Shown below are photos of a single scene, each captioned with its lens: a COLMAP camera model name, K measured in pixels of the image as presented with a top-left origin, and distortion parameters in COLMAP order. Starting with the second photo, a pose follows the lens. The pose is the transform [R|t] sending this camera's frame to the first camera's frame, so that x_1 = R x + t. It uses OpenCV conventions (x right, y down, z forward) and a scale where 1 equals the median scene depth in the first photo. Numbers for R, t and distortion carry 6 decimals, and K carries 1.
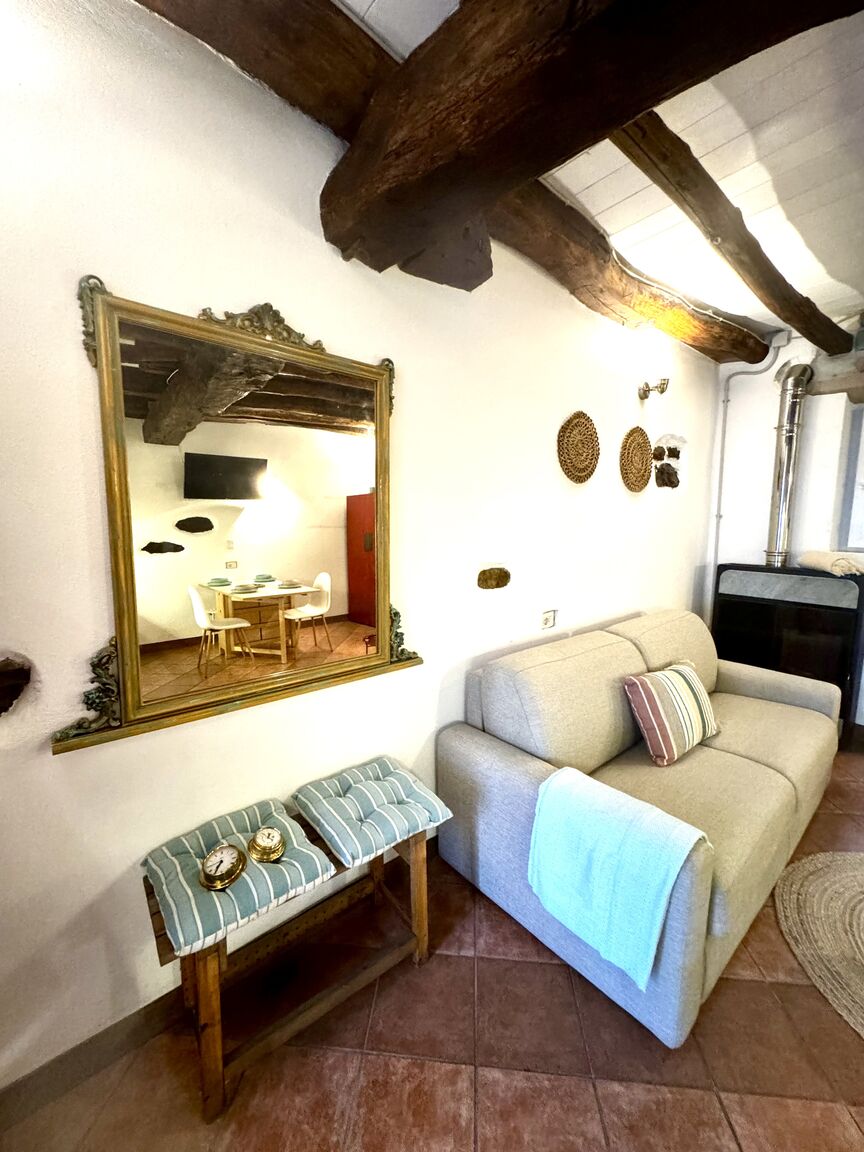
lens RADIAL K [[461.6, 0, 431.2], [0, 461.6, 576.3], [0, 0, 1]] dist [-0.004458, 0.000364]
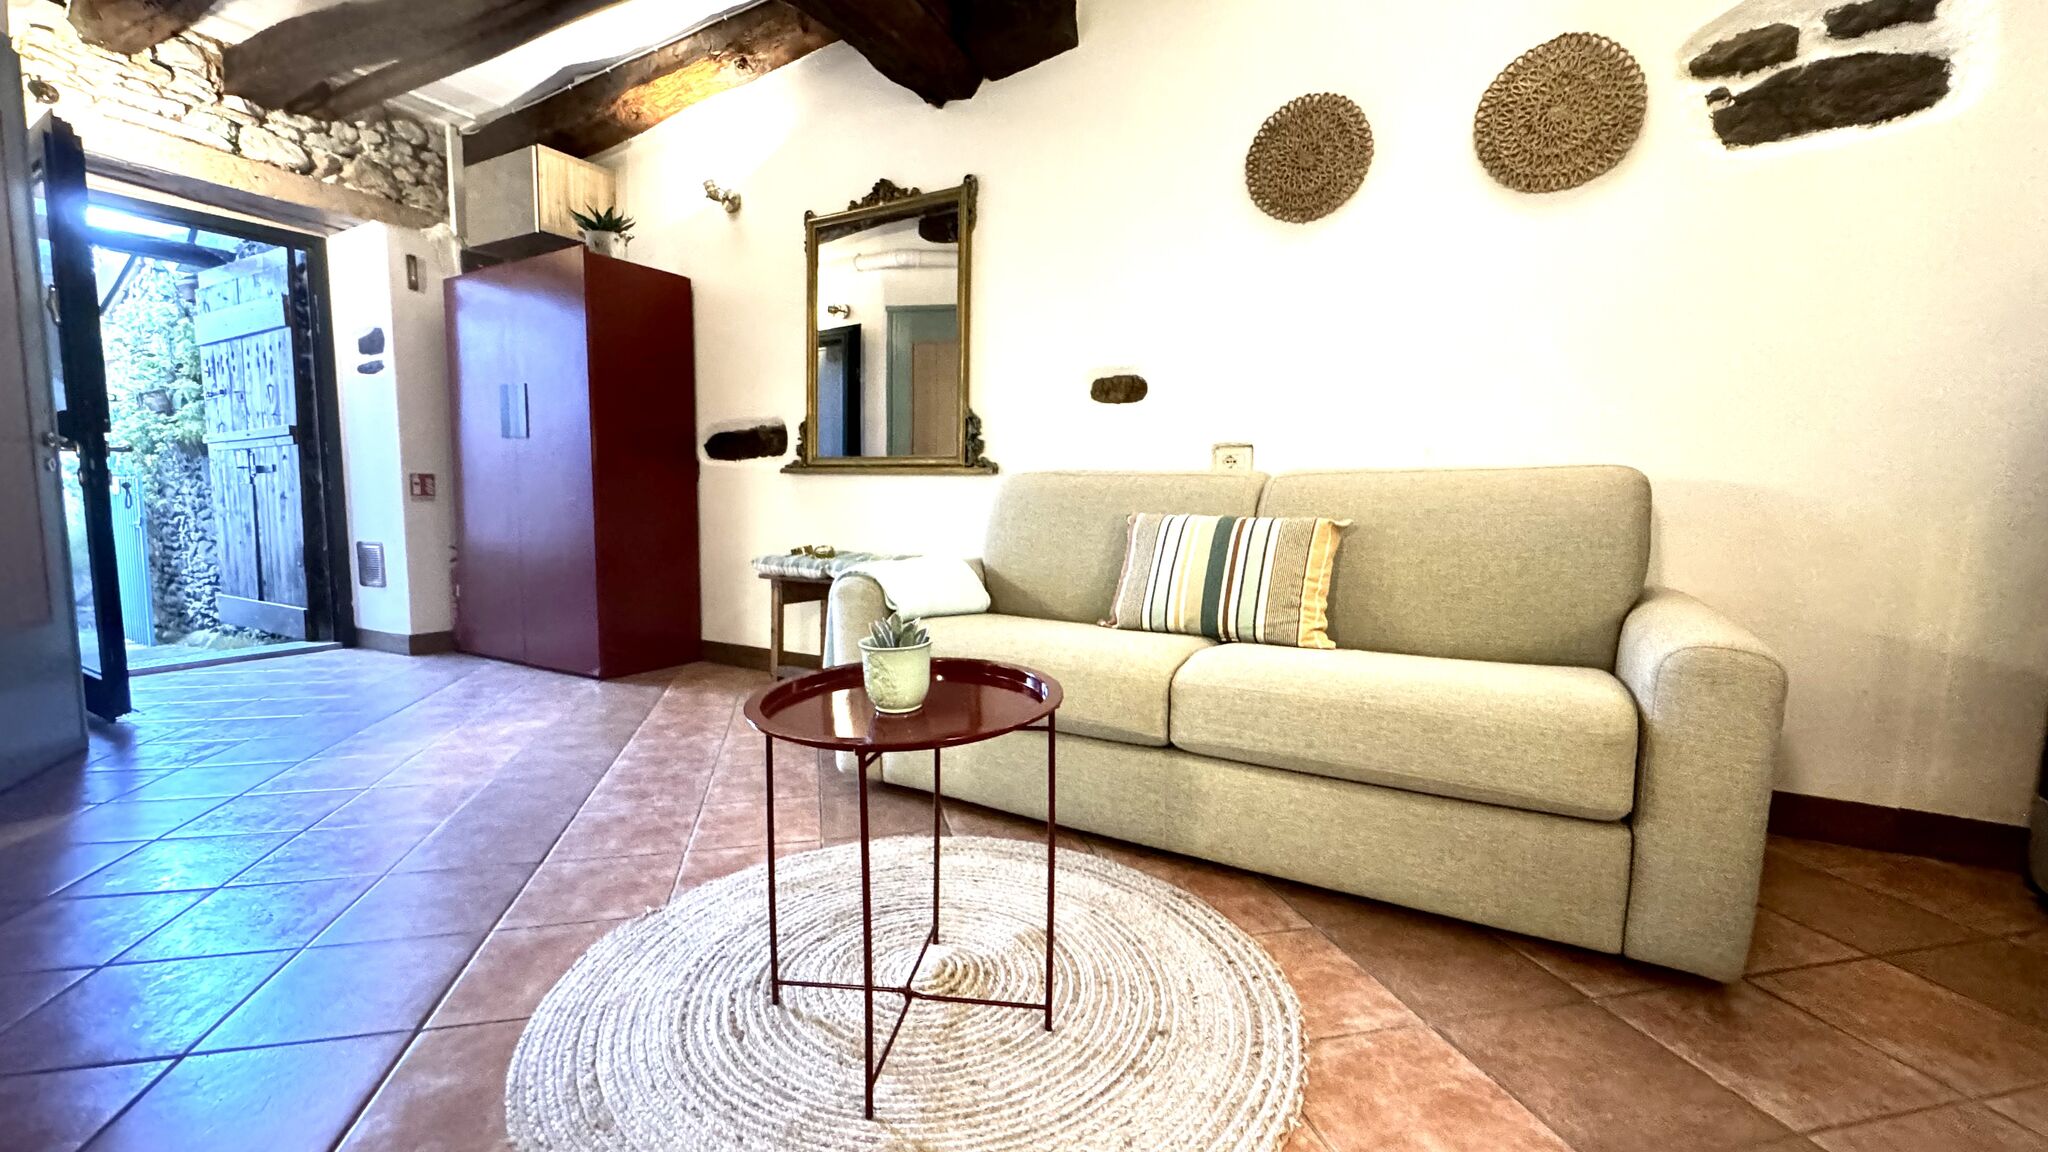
lens RADIAL K [[858.9, 0, 1000.8], [0, 858.9, 577.9], [0, 0, 1]] dist [-0.004265, -0.000309]
pose [[0.302034, 0.093058, -0.948744, 1.832120], [-0.120108, 0.991008, 0.058967, 0.319992], [0.945701, 0.096142, 0.310495, 0.515051]]
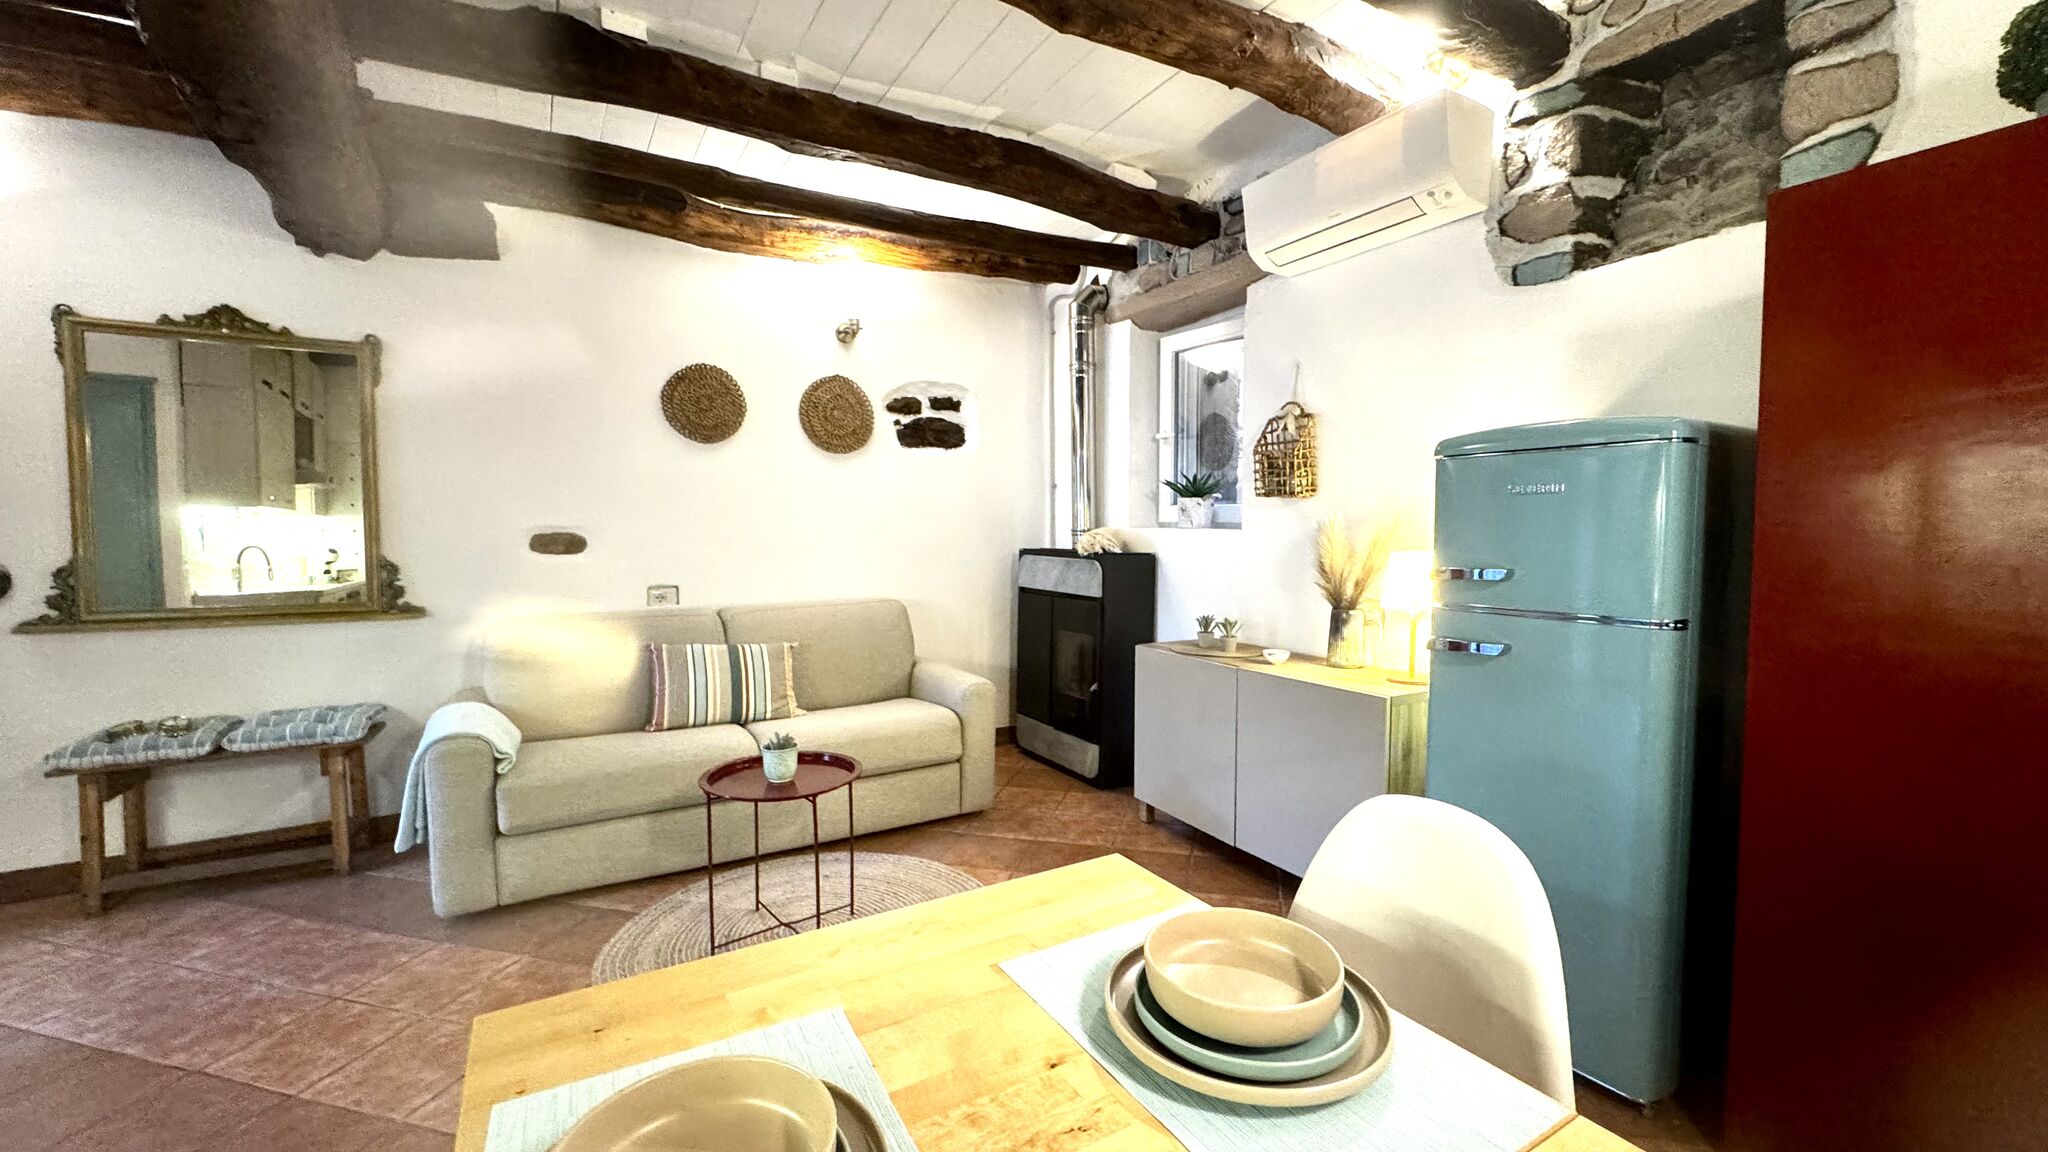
lens RADIAL K [[819.1, 0, 1024.0], [0, 819.1, 576.0], [0, 0, 1]] dist [-0.003682, 0.000220]
pose [[0.985650, 0.005100, -0.168725, 1.729227], [-0.015384, 0.998098, -0.059704, 0.199815], [0.168100, 0.061443, 0.983853, -0.622723]]
